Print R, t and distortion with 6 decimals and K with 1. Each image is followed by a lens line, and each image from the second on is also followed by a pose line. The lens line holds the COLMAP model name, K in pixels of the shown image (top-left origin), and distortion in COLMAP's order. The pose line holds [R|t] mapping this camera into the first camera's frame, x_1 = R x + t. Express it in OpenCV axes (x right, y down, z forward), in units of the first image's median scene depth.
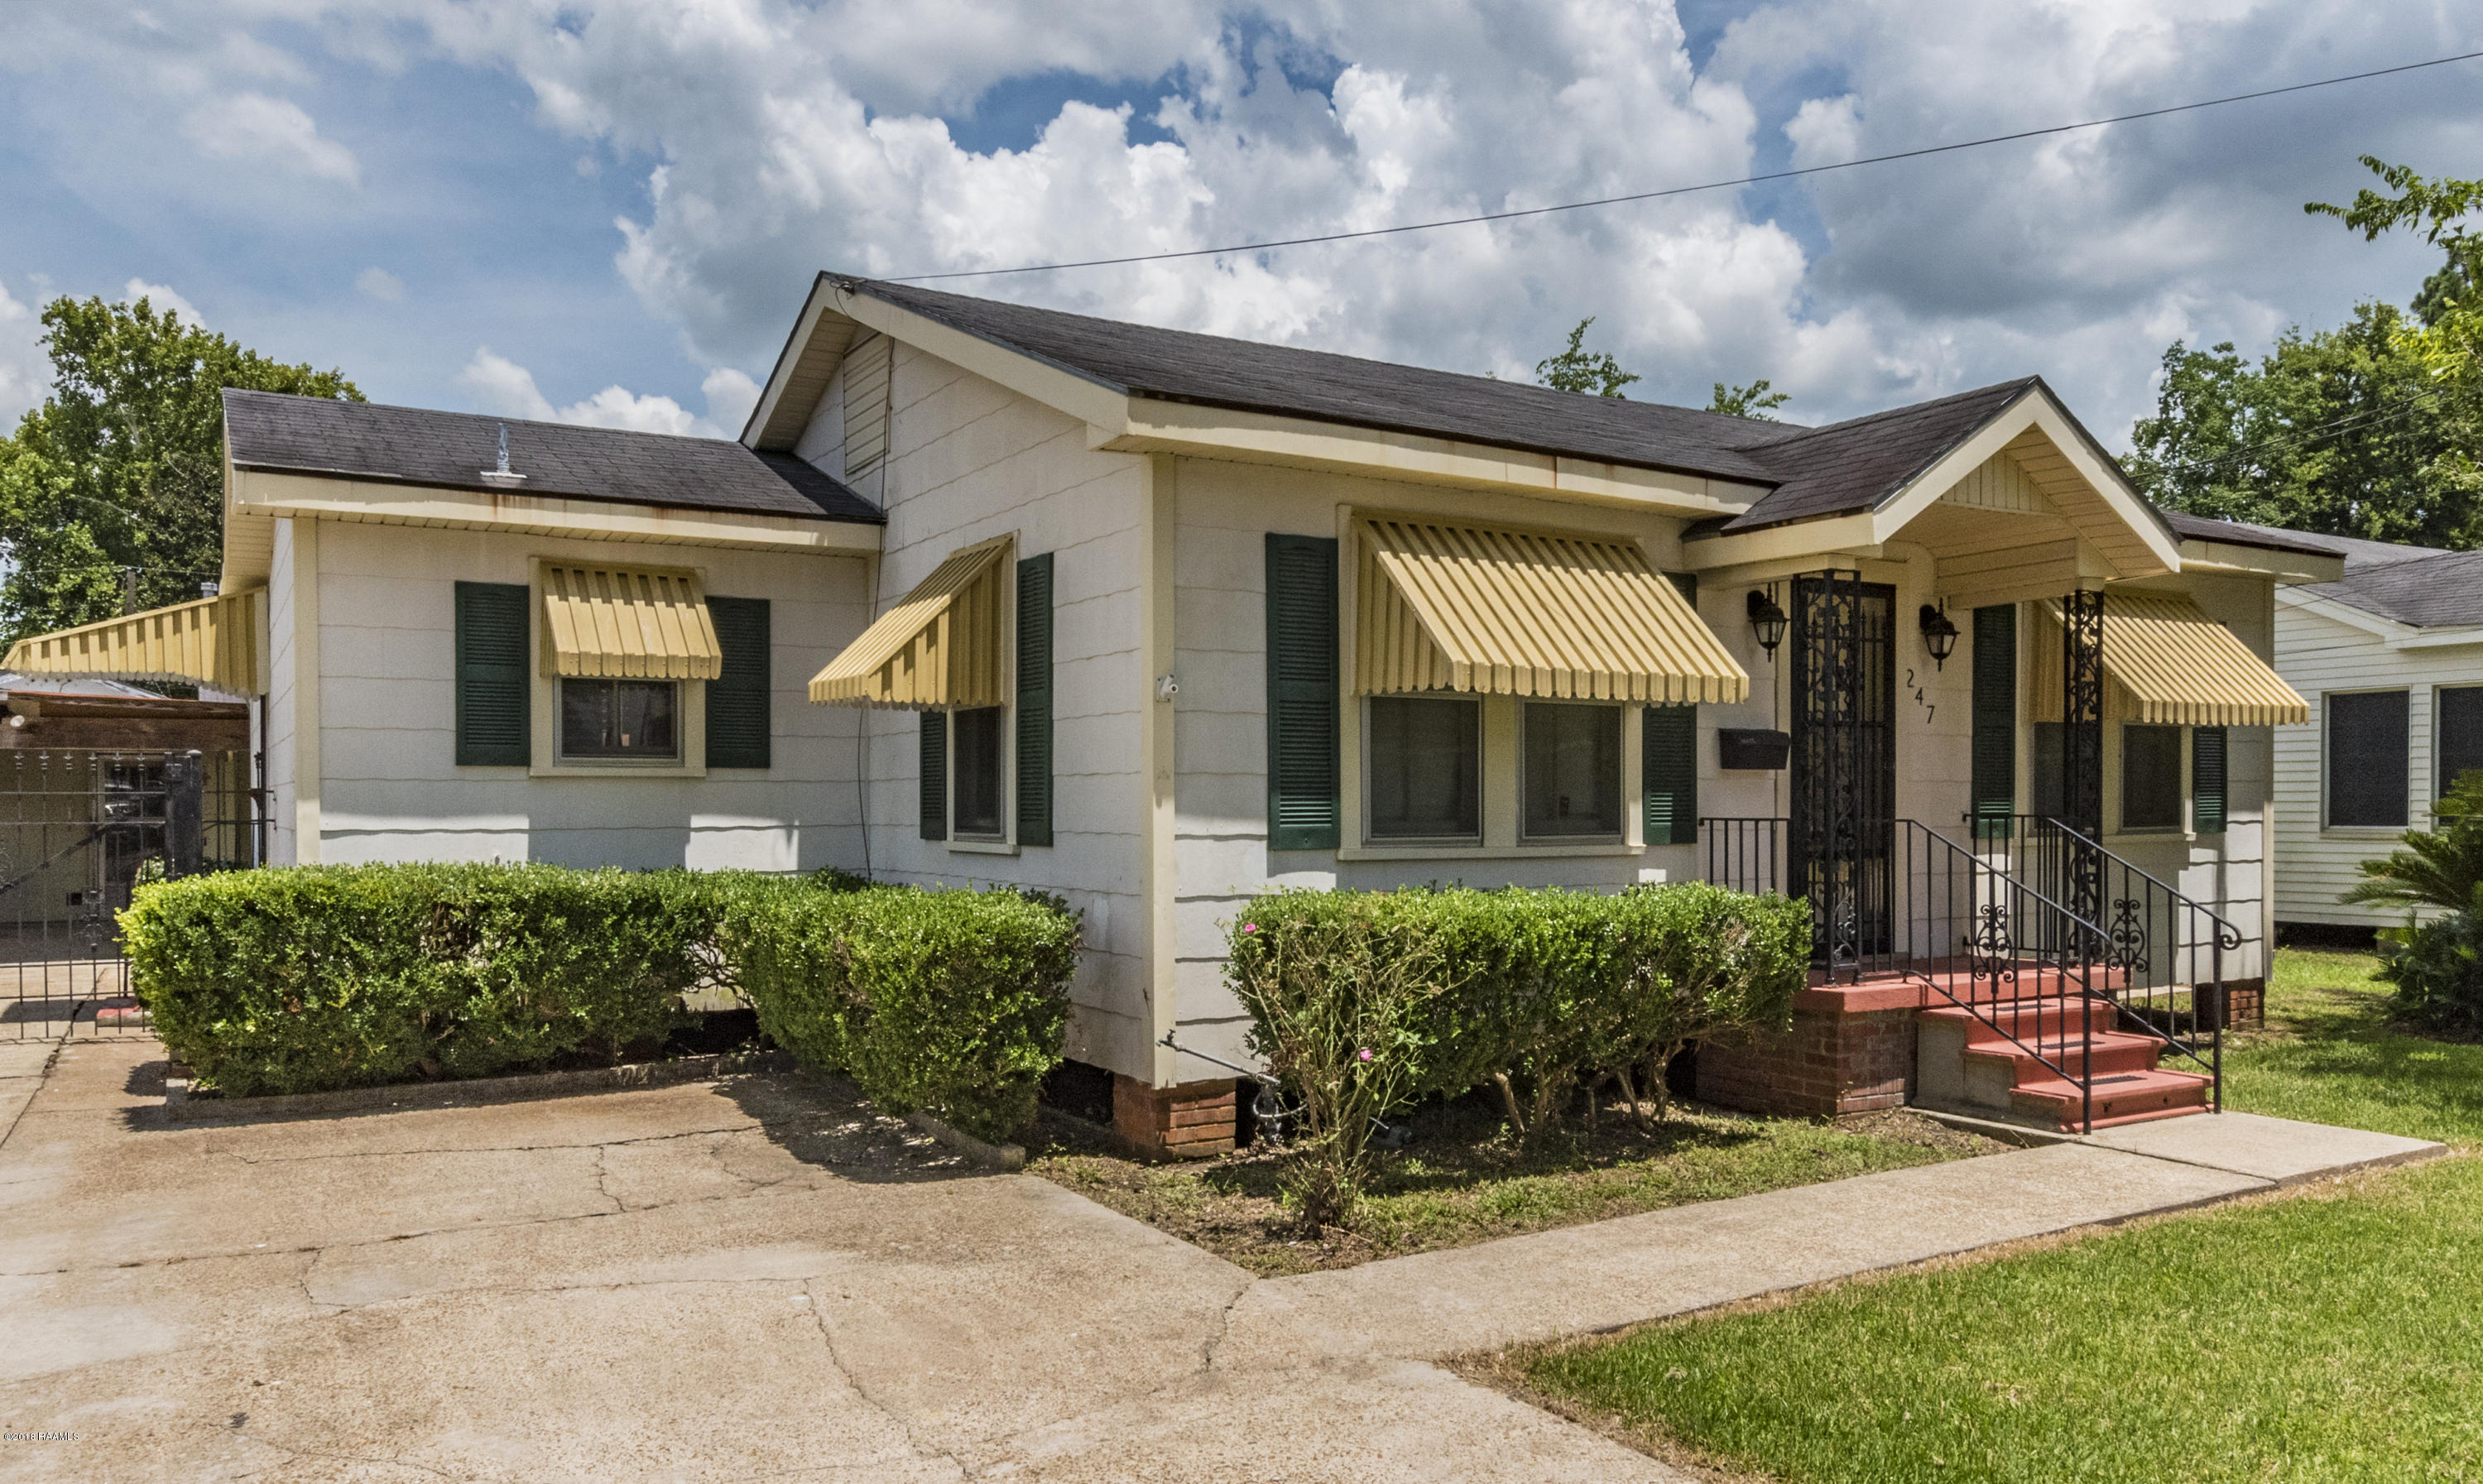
lens RADIAL K [[1760.5, 0, 1242.5], [0, 1760.5, 754.7], [0, 0, 1]] dist [0.004864, 0.005928]
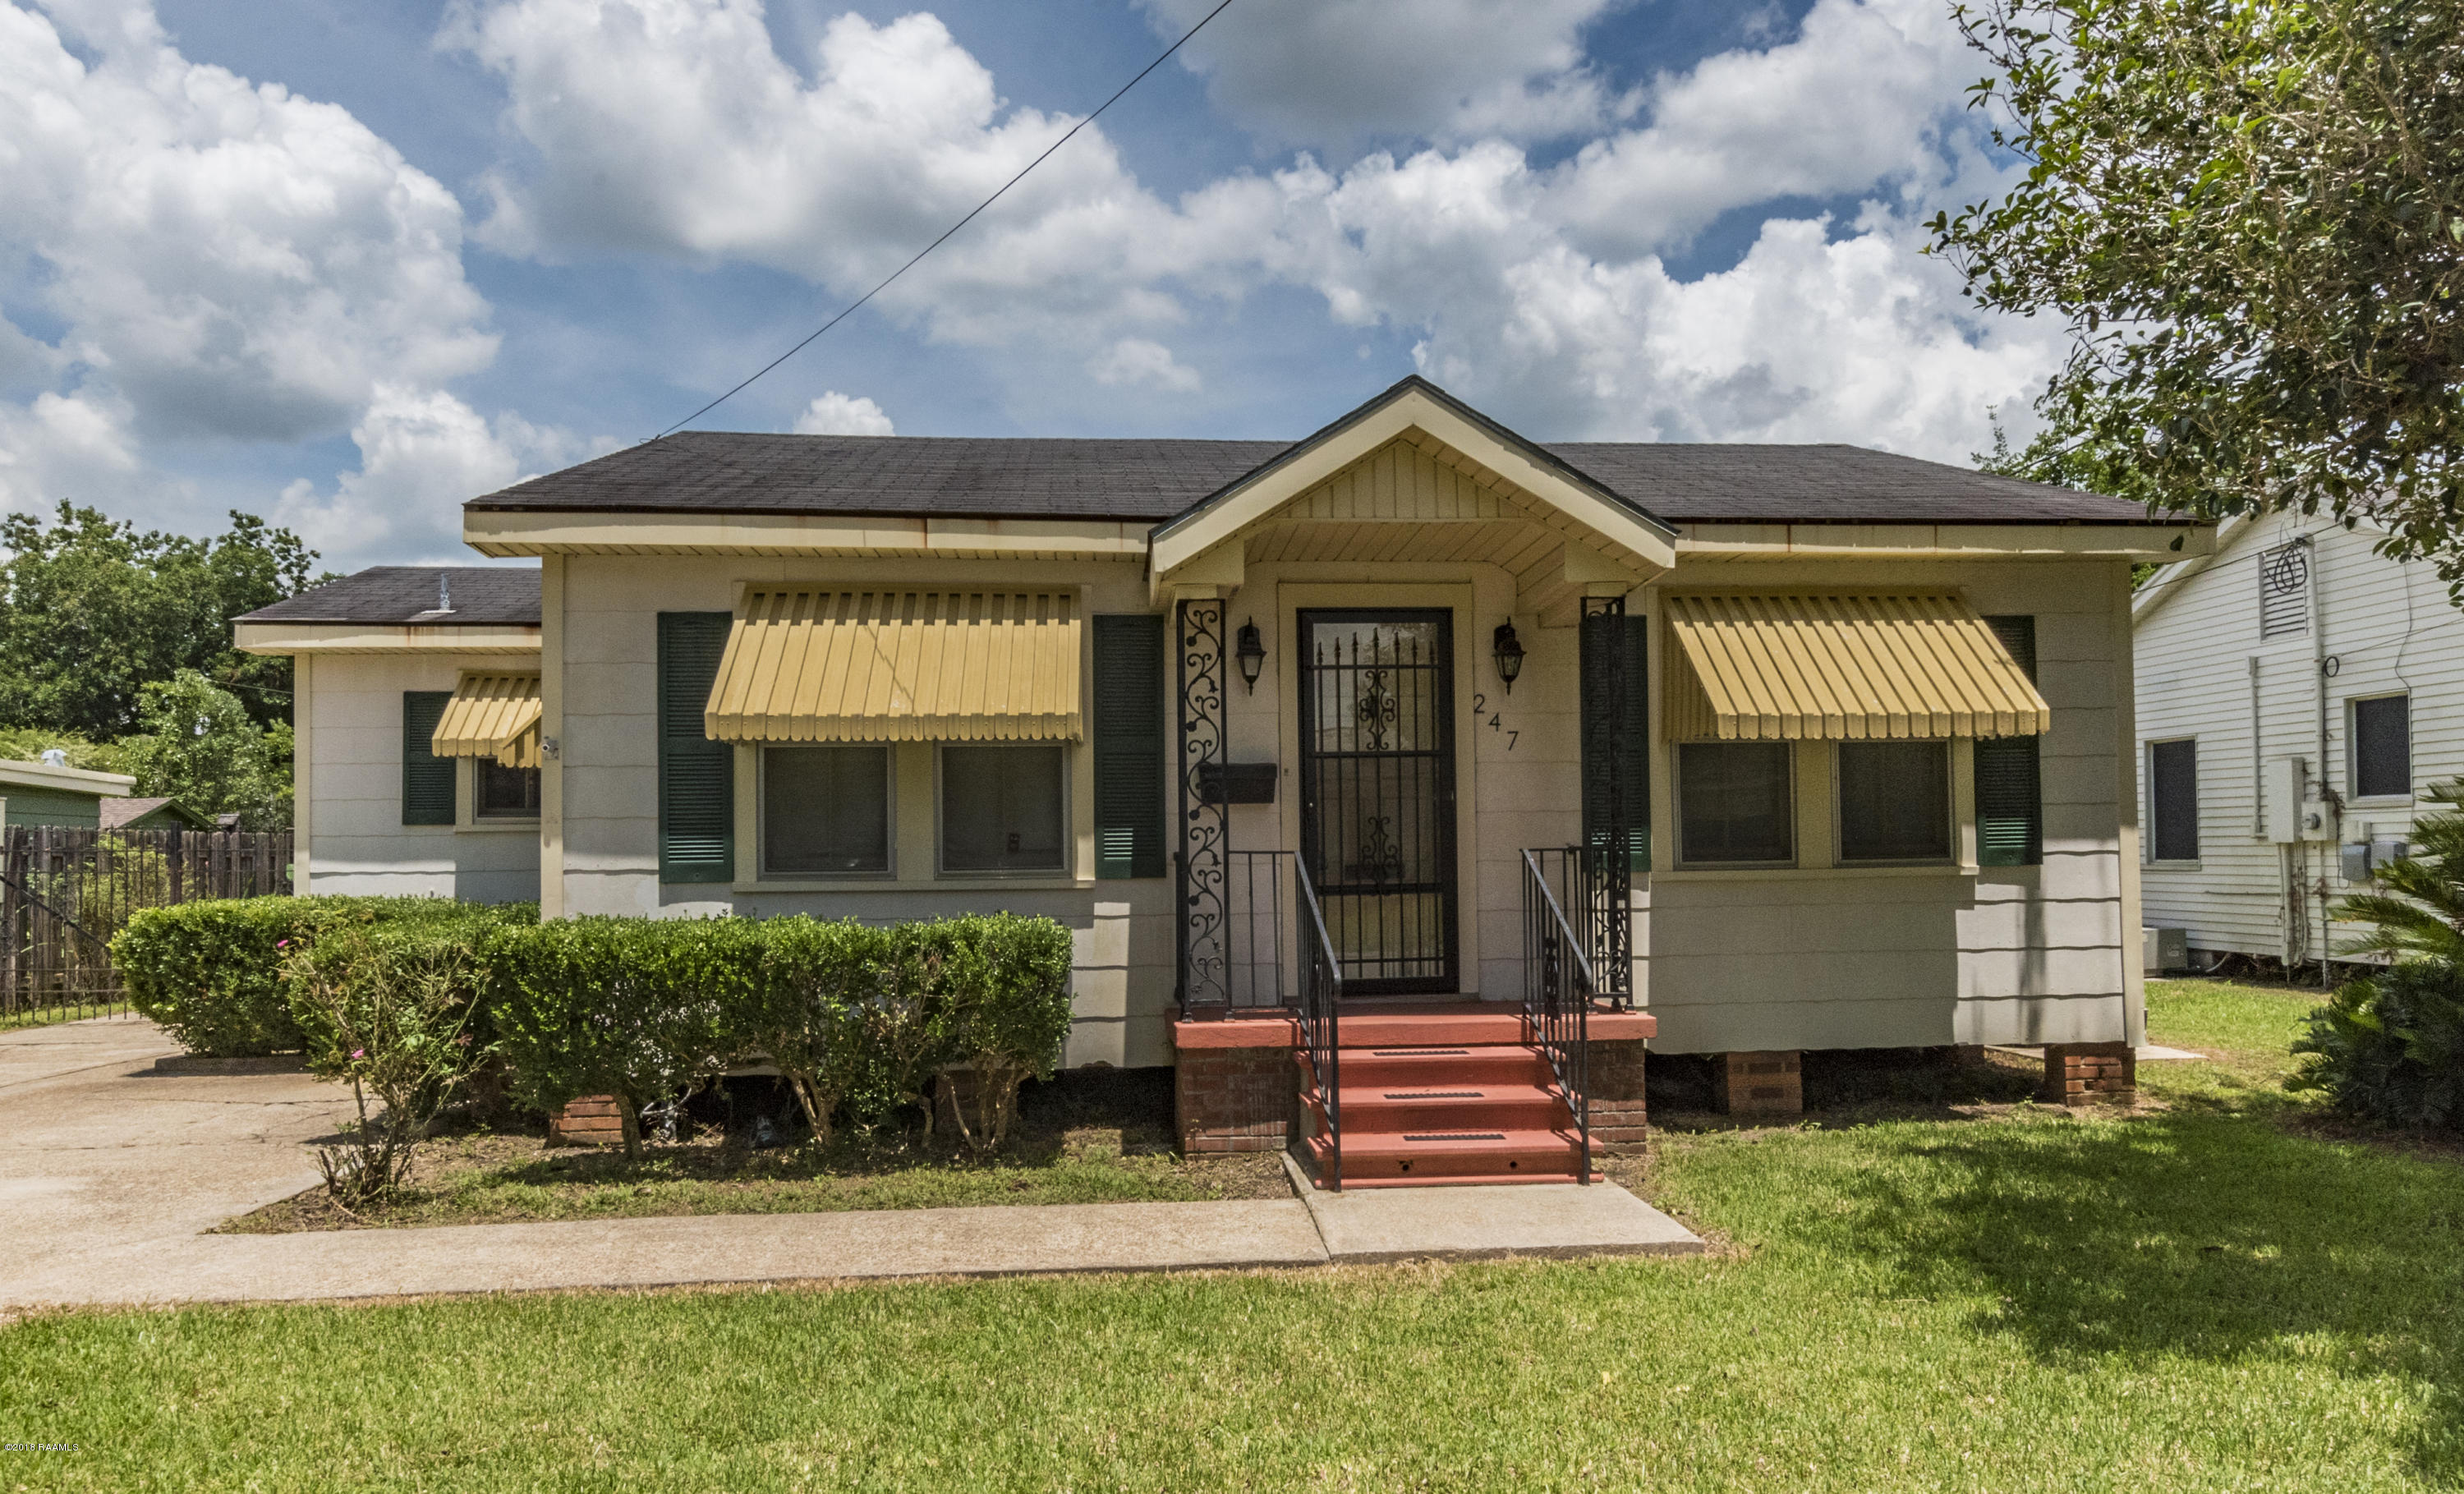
lens RADIAL K [[1518.5, 0, 1230.9], [0, 1518.5, 763.0], [0, 0, 1]] dist [0.013883, -0.001668]
pose [[0.894222, -0.038115, -0.445998, 0.238265], [0.022142, 0.998915, -0.040973, 0.007342], [0.447076, 0.026763, 0.894096, 0.079818]]
